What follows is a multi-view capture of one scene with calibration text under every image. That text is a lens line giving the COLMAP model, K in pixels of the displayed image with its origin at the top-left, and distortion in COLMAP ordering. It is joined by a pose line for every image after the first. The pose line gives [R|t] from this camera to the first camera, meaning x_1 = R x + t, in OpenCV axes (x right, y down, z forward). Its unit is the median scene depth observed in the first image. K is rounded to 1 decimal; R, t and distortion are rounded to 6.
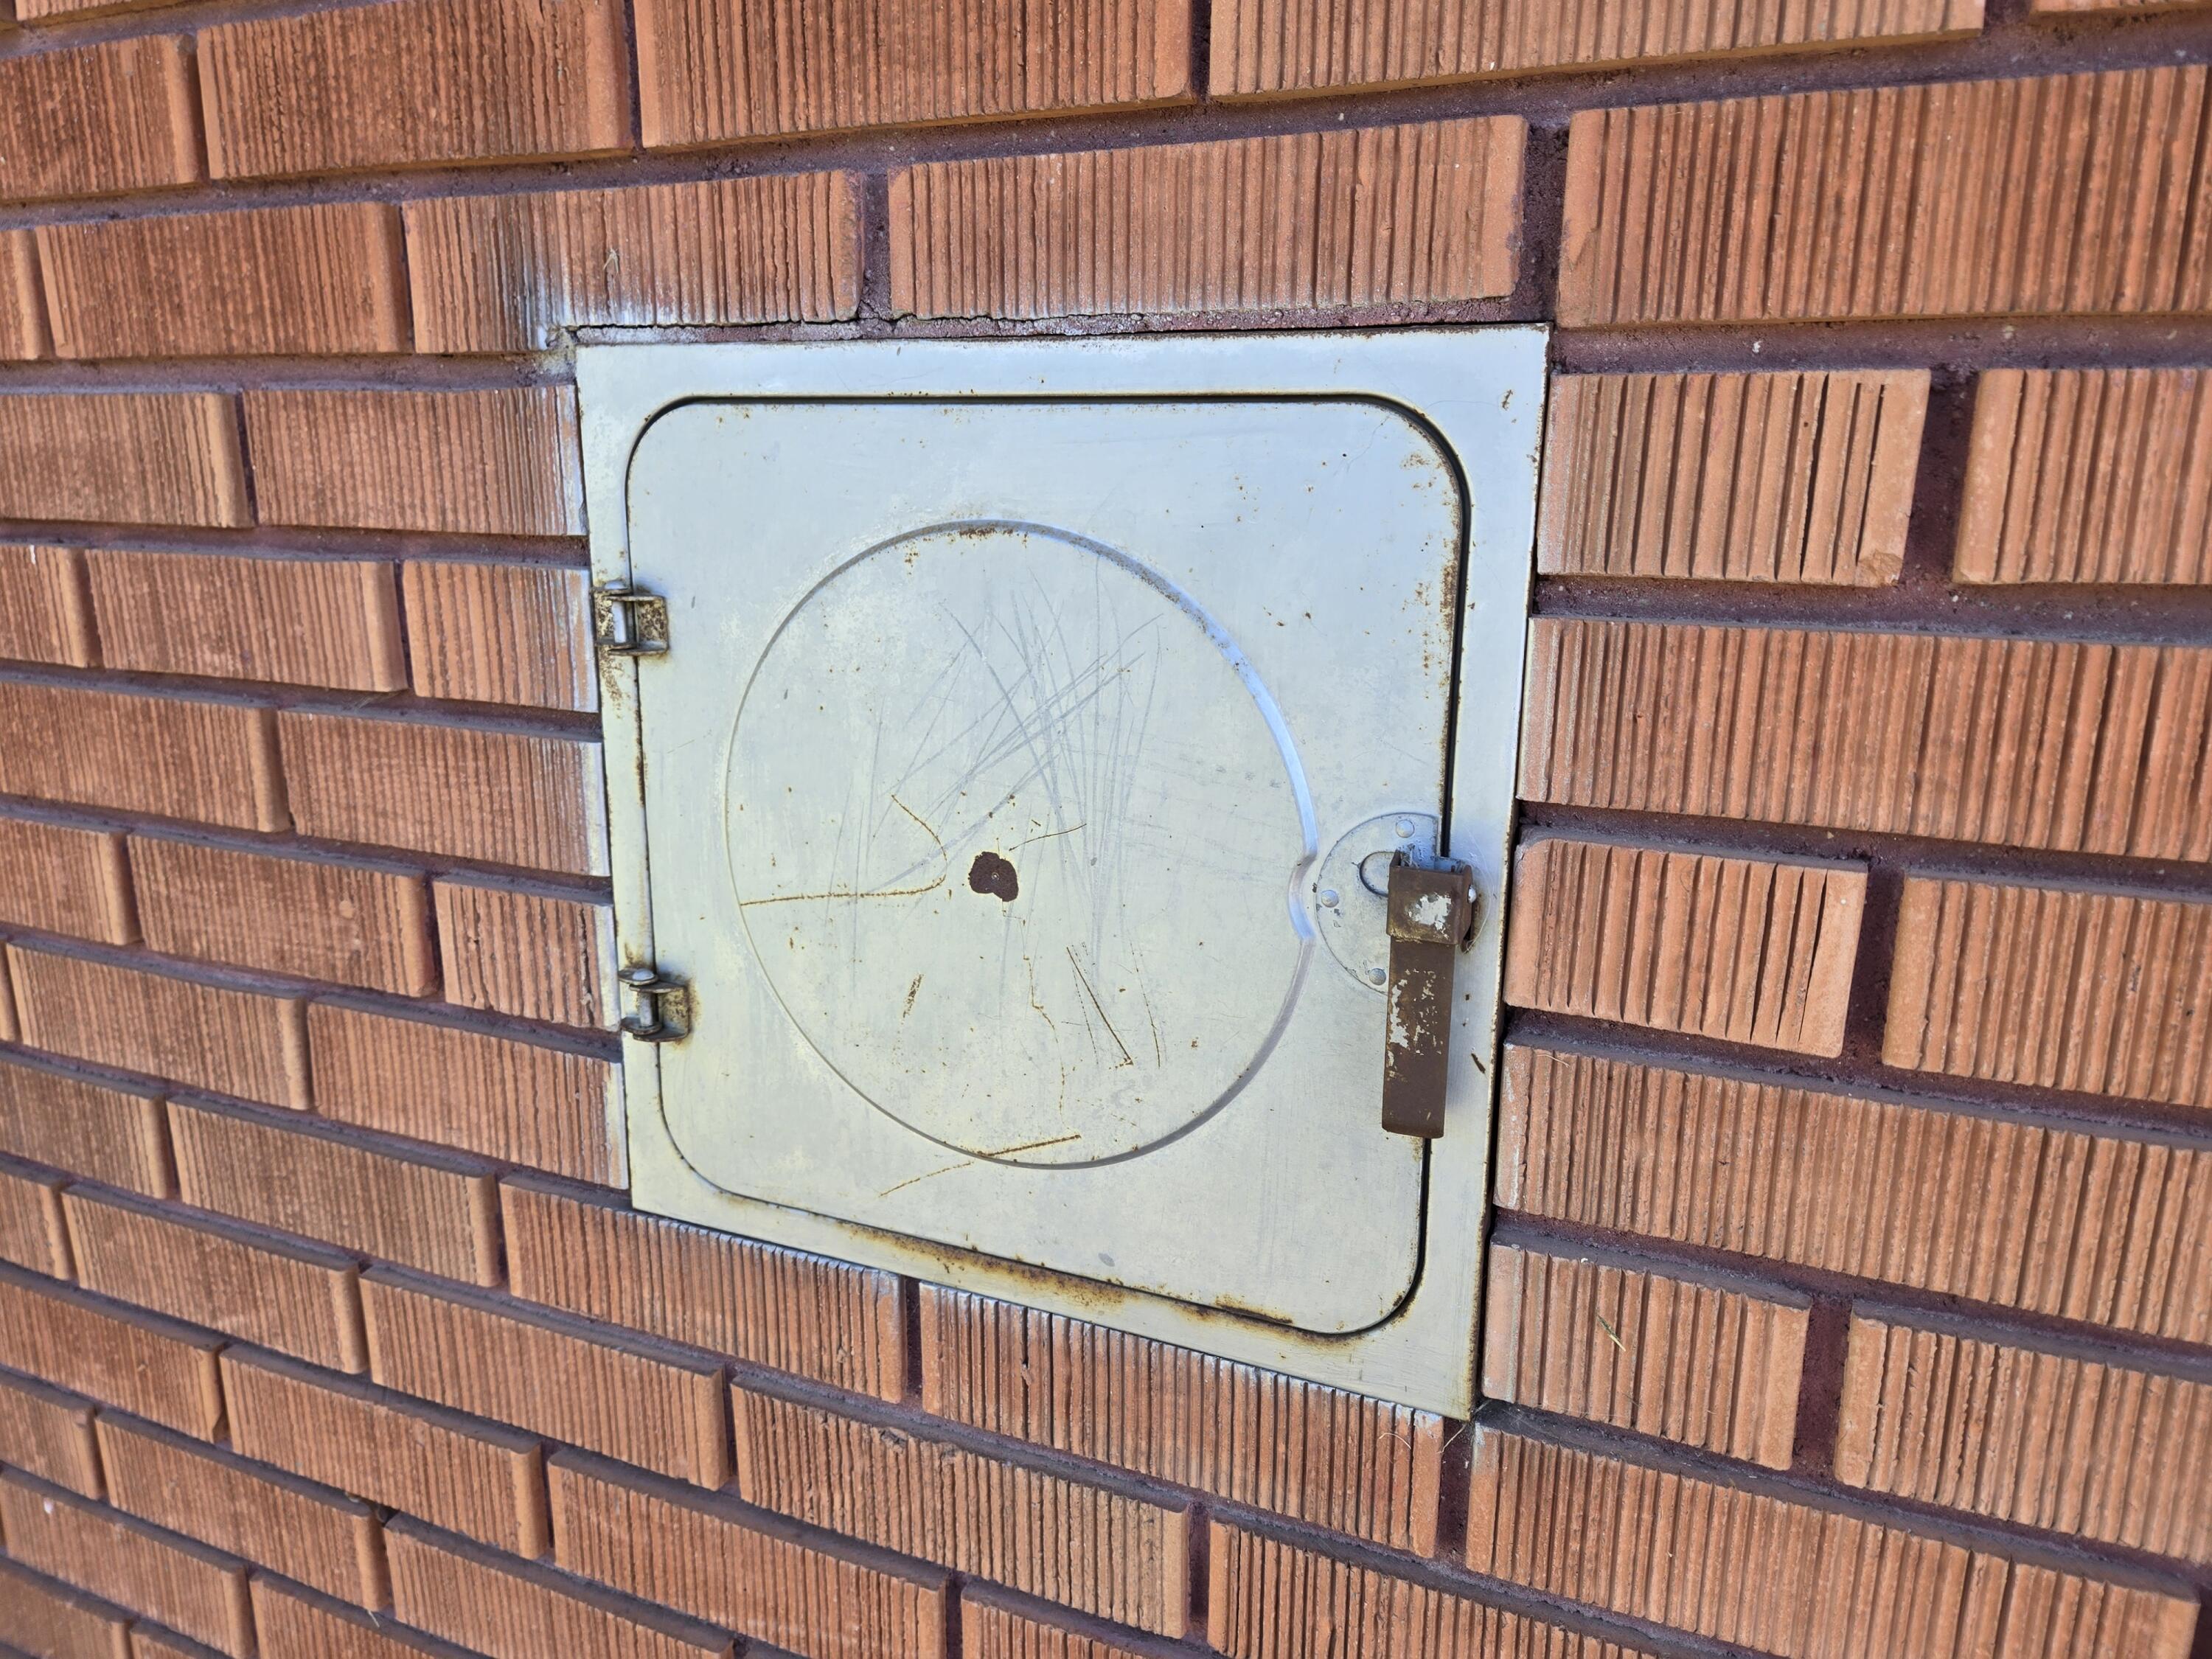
lens RADIAL K [[1578.2, 0, 1102.7], [0, 1578.2, 825.2], [0, 0, 1]] dist [0.084281, -0.075671]
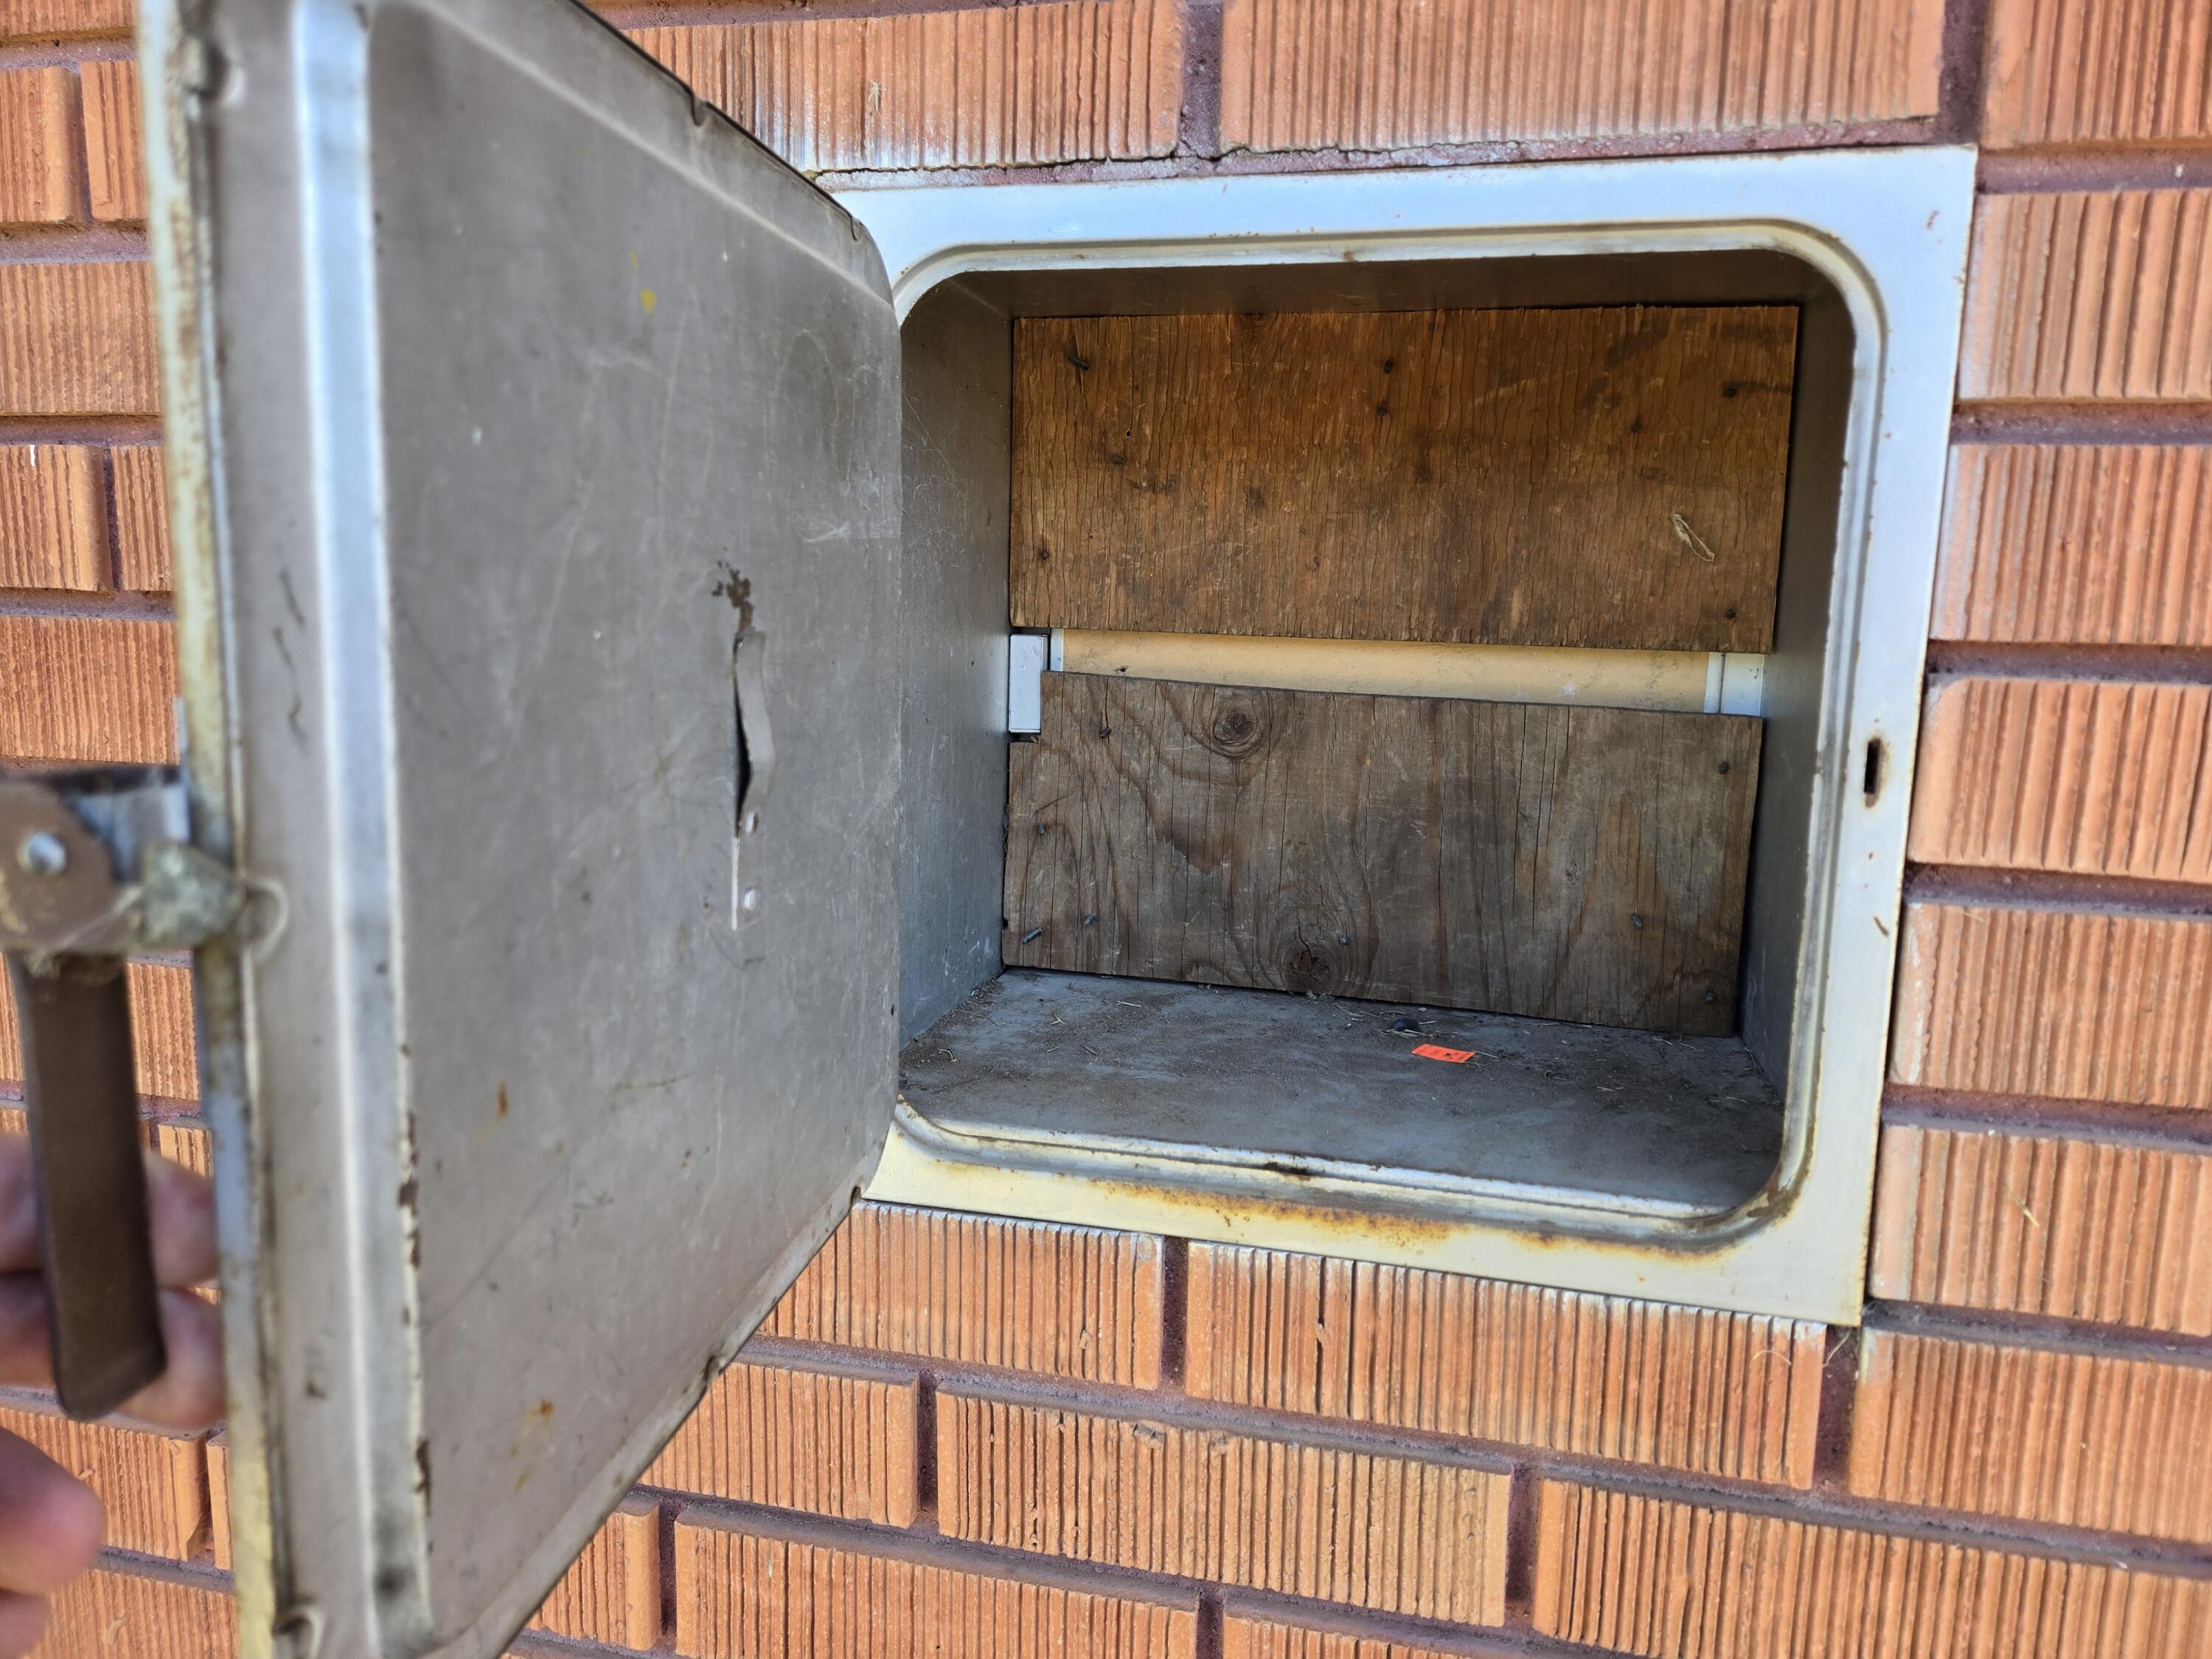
lens RADIAL K [[1578.2, 0, 1102.7], [0, 1578.2, 825.2], [0, 0, 1]] dist [0.084281, -0.075671]
pose [[0.982724, -0.009769, 0.184821, -0.379029], [0.027057, 0.995461, -0.091247, 0.157339], [-0.183090, 0.094672, 0.978527, 0.137192]]
